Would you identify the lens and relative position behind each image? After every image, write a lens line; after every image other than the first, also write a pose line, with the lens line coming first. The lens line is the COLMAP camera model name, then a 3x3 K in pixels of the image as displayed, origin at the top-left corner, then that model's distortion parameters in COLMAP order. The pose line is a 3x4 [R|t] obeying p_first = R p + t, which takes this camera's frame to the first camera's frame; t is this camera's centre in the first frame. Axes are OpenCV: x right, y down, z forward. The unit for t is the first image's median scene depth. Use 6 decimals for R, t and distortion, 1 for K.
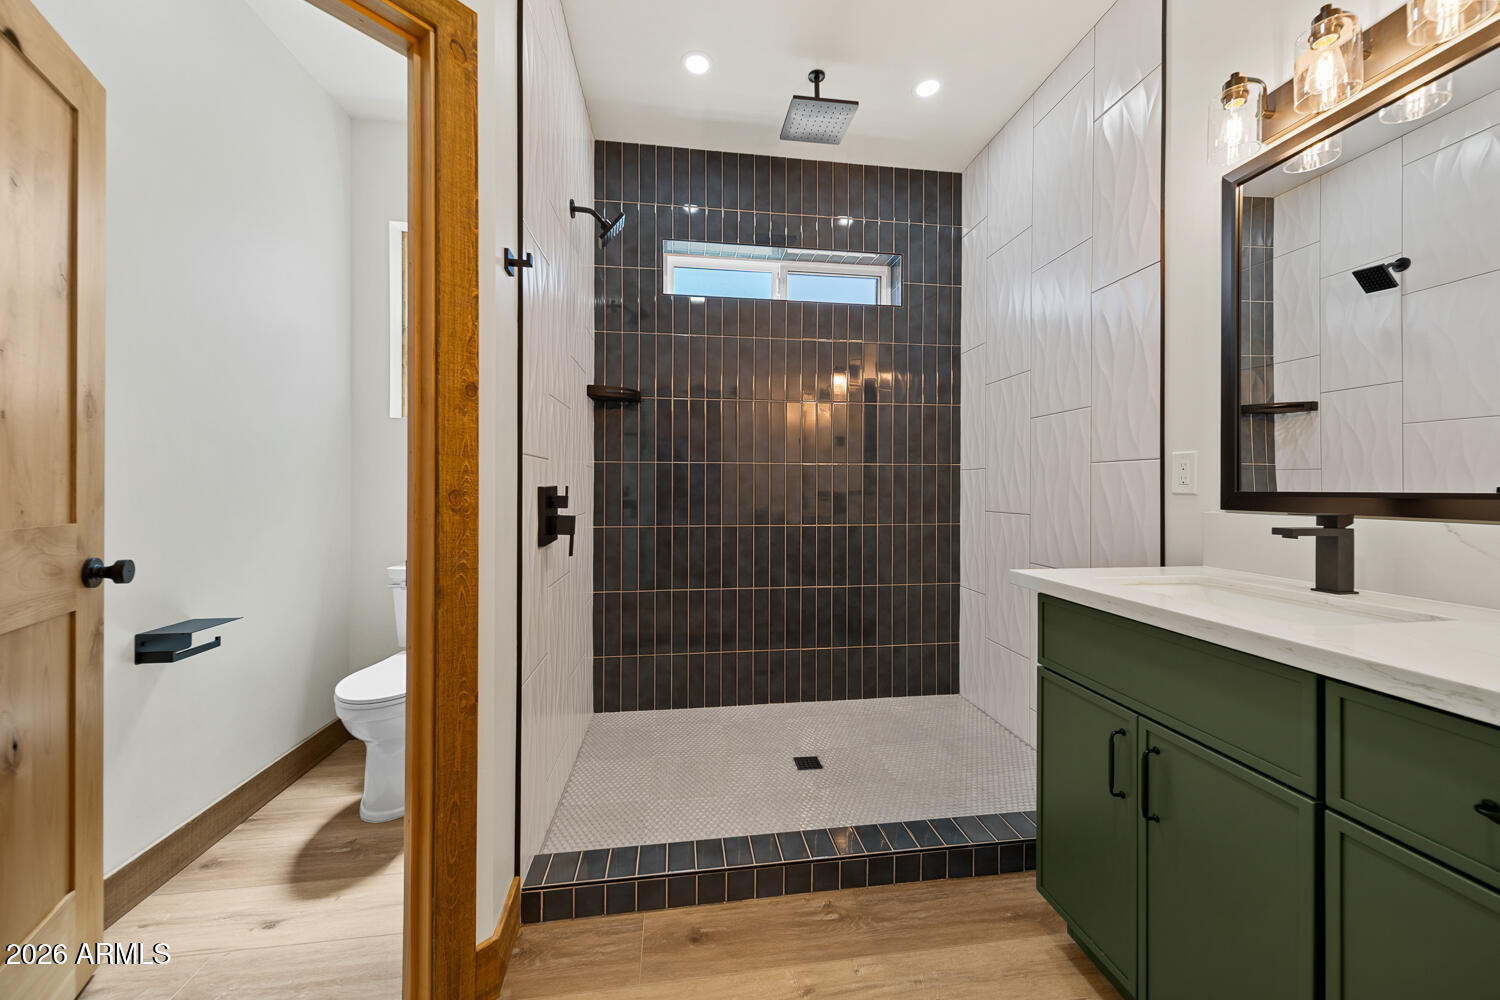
lens RADIAL K [[534.7, 0, 741.6], [0, 534.7, 488.6], [0, 0, 1]] dist [0.000849, -0.000222]
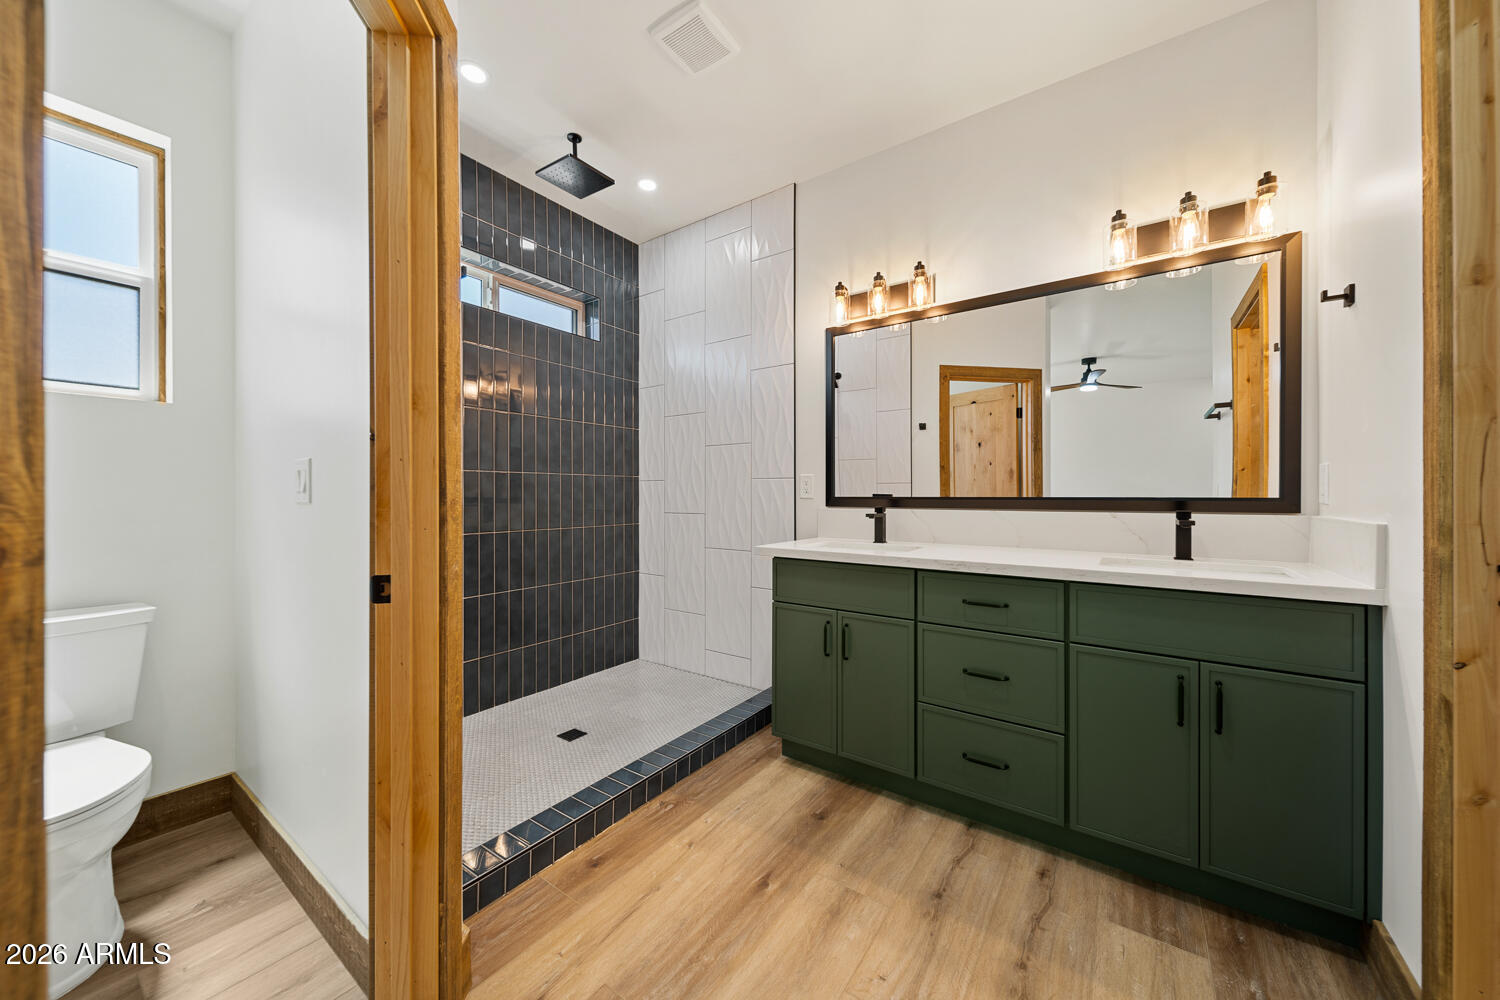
lens RADIAL K [[534.7, 0, 736.2], [0, 534.7, 494.3], [0, 0, 1]] dist [0.000849, -0.000222]
pose [[0.695717, -0.002589, 0.718312, -0.725784], [0.003487, 0.999994, 0.000226, -0.004635], [-0.718308, 0.002348, 0.695722, -0.085324]]
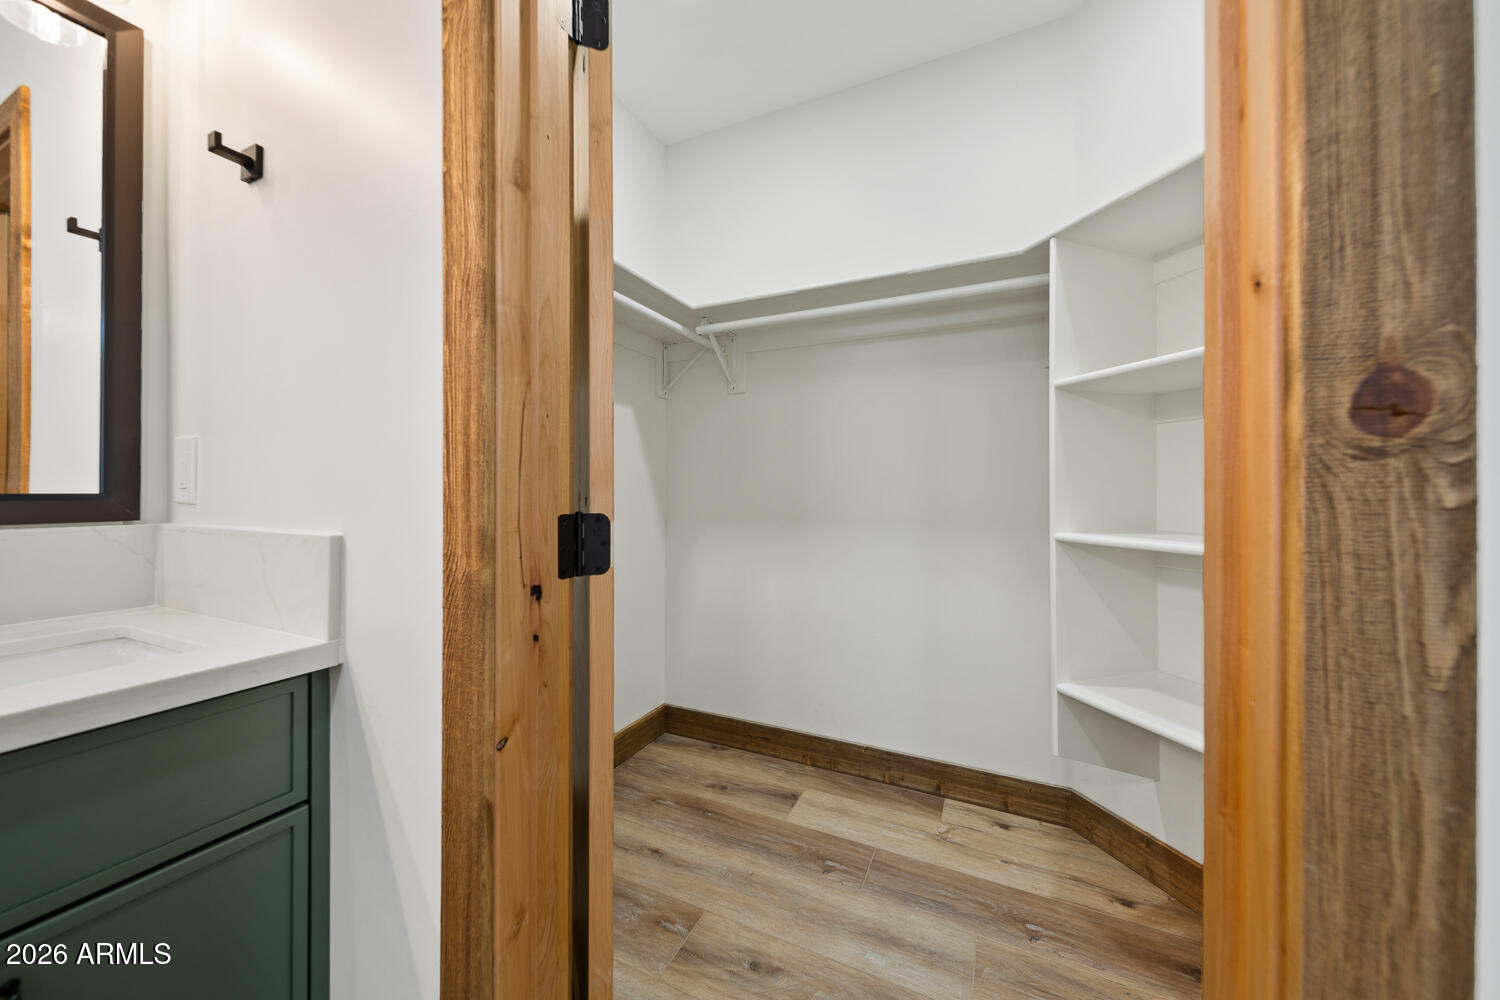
lens RADIAL K [[534.7, 0, 754.5], [0, 534.7, 491.0], [0, 0, 1]] dist [0.000849, -0.000222]
pose [[-0.845786, -0.005029, 0.533499, 4.609793], [-0.004928, 0.999987, 0.001613, 0.026401], [-0.533500, -0.001265, -0.845799, 0.550633]]
